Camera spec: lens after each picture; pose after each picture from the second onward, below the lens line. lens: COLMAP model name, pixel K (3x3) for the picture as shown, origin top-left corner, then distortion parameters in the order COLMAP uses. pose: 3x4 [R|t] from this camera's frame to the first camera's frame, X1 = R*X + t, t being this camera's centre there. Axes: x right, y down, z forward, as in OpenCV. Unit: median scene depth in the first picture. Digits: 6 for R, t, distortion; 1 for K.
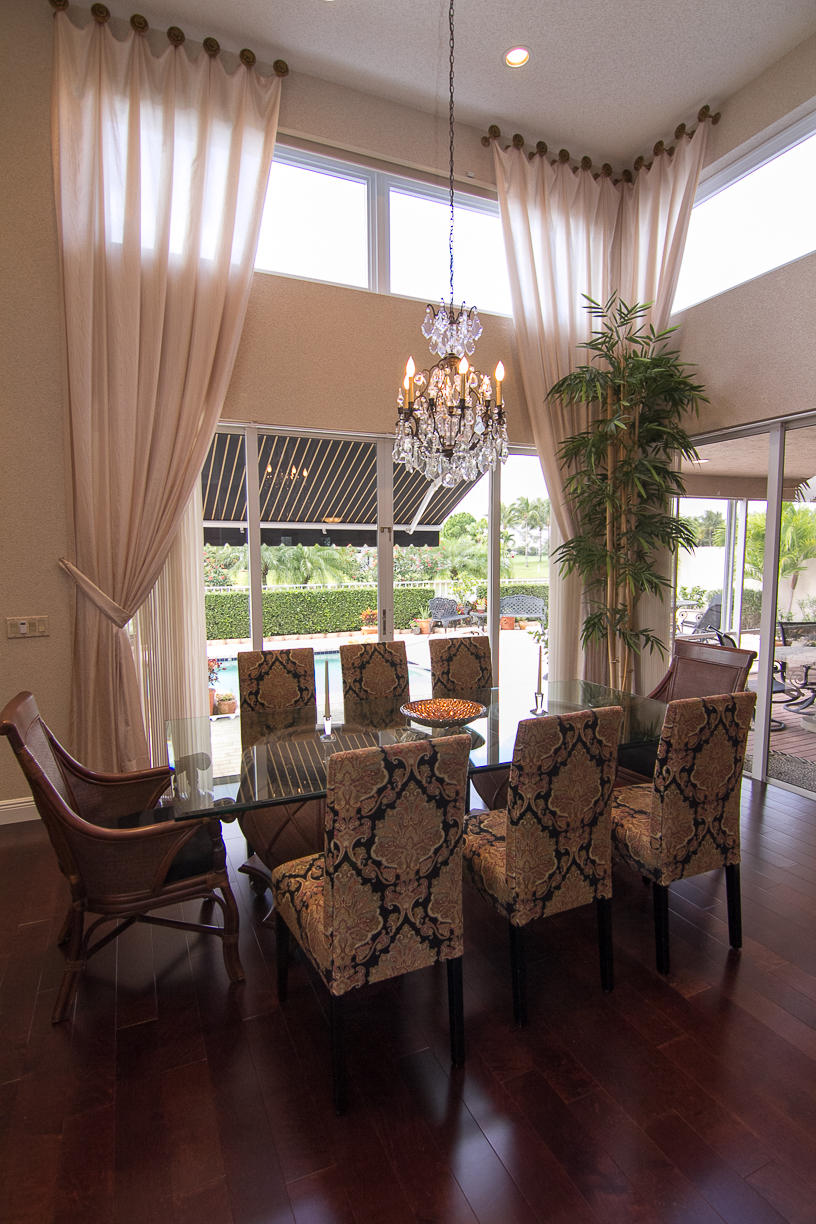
lens RADIAL K [[636.9, 0, 413.5], [0, 636.9, 623.9], [0, 0, 1]] dist [0.002175, 0.000574]
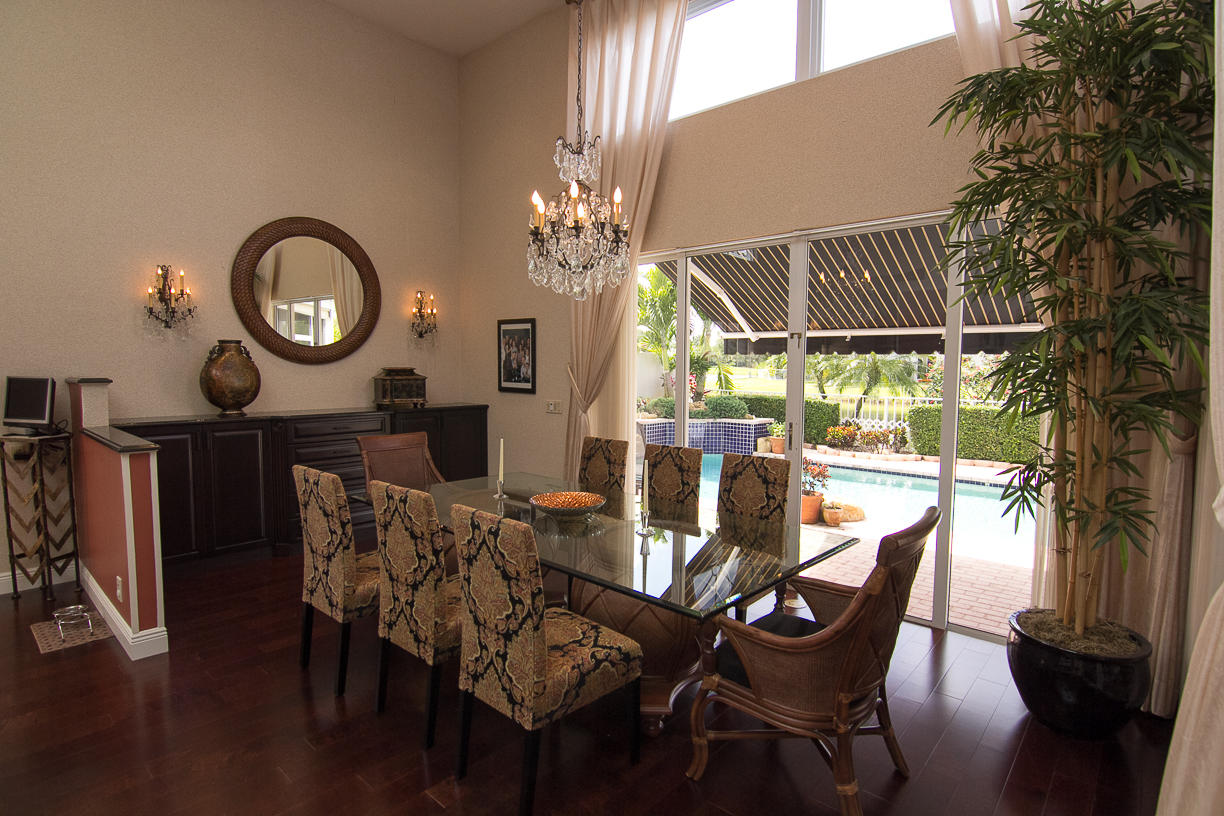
lens RADIAL K [[620.2, 0, 613.3], [0, 620.2, 409.3], [0, 0, 1]] dist [-0.002952, -0.010336]
pose [[0.402013, 0.074786, -0.912575, 0.617667], [-0.110340, 0.993353, 0.032799, -0.040329], [0.908961, 0.087508, 0.407593, 0.381946]]
